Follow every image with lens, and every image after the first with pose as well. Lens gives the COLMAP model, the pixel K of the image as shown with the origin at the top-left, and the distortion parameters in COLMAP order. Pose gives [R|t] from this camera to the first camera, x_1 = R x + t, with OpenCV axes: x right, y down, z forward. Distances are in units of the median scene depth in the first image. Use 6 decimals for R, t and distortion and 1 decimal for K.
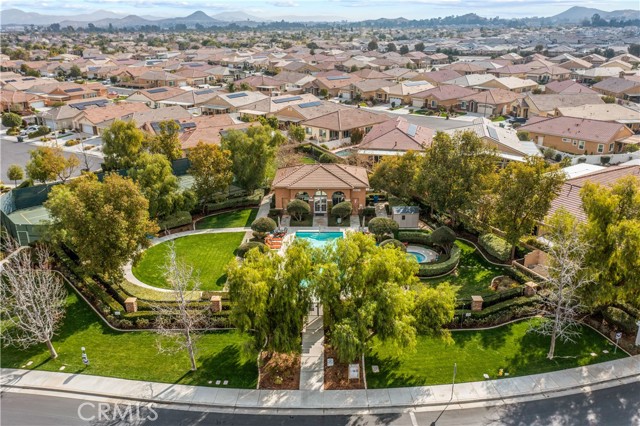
lens RADIAL K [[515.3, 0, 320.0], [0, 515.3, 213.0], [0, 0, 1]] dist [-0.005465, 0.002966]
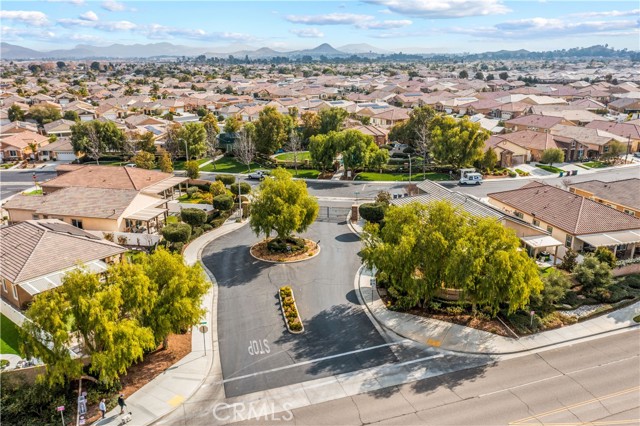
lens RADIAL K [[515.3, 0, 320.0], [0, 515.3, 213.0], [0, 0, 1]] dist [-0.005465, 0.002966]
pose [[0.974627, 0.065866, -0.213923, 0.050189], [-0.077596, 0.995881, -0.046898, 0.062651], [0.209953, 0.062307, 0.975724, -0.173132]]
